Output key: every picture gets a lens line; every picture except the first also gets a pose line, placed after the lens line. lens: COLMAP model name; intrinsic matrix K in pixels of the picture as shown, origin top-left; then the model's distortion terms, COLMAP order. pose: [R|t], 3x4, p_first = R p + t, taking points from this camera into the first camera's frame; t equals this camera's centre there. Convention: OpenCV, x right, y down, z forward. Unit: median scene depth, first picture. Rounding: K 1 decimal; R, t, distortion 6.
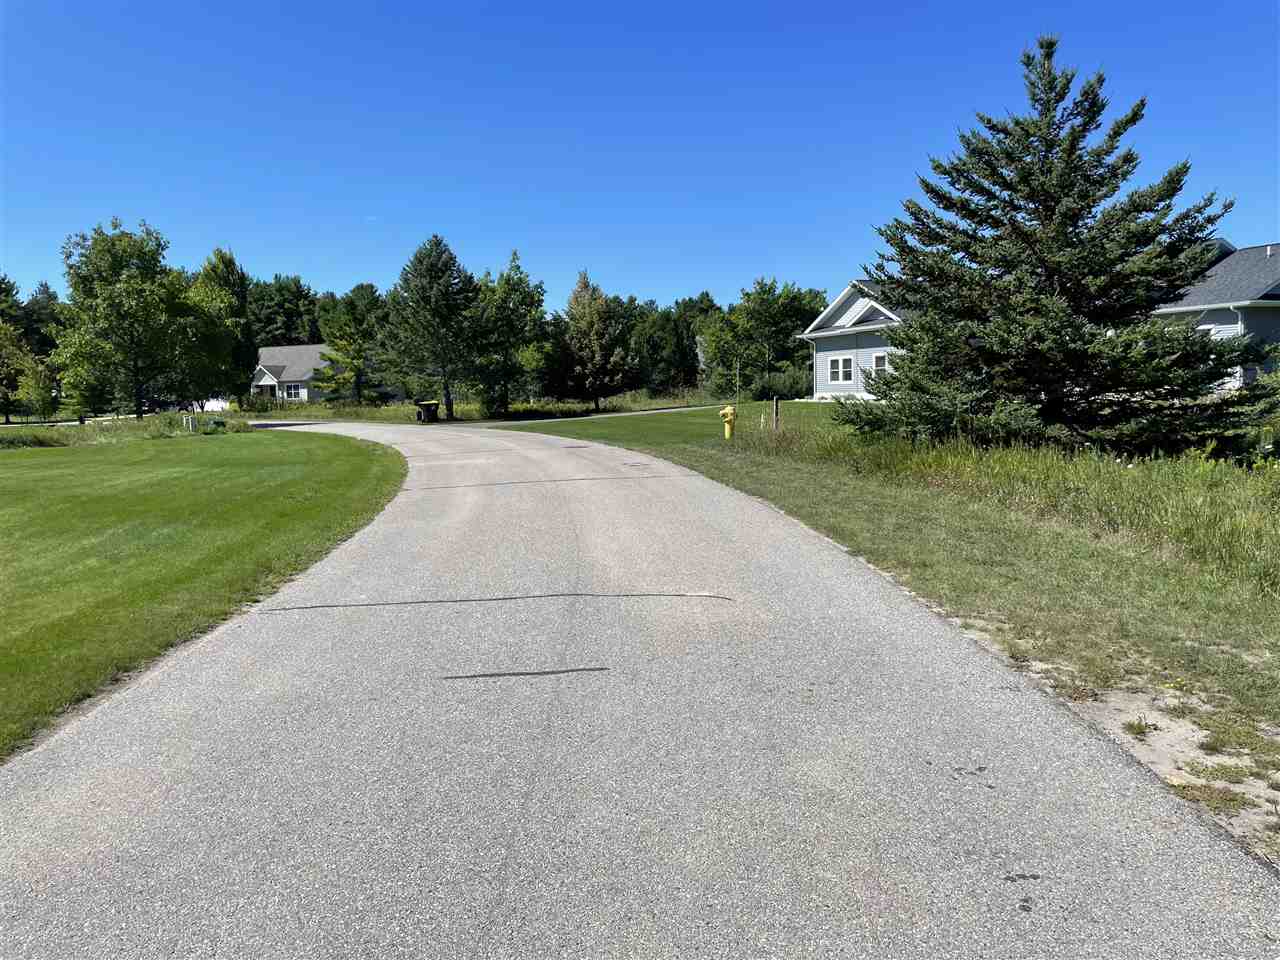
lens RADIAL K [[943.6, 0, 632.0], [0, 943.6, 475.1], [0, 0, 1]] dist [0.011140, -0.025351]
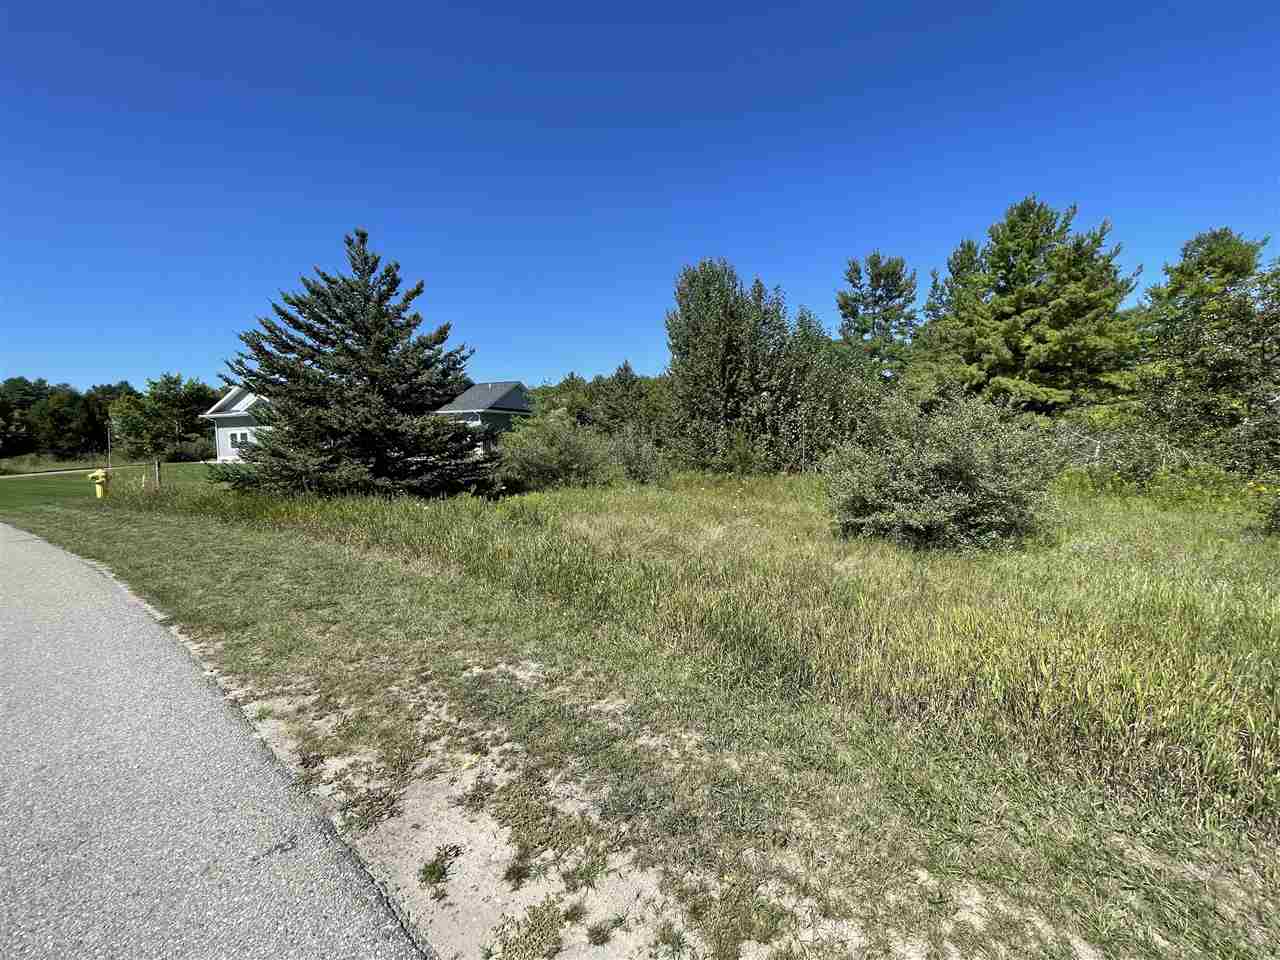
lens RADIAL K [[506.6, 0, 630.2], [0, 506.6, 482.6], [0, 0, 1]] dist [-0.010492, -0.000576]
pose [[0.653475, -0.045729, 0.755565, 0.084174], [0.070032, 0.997545, -0.000195, -0.015766], [-0.753701, 0.053041, 0.655074, 0.144531]]
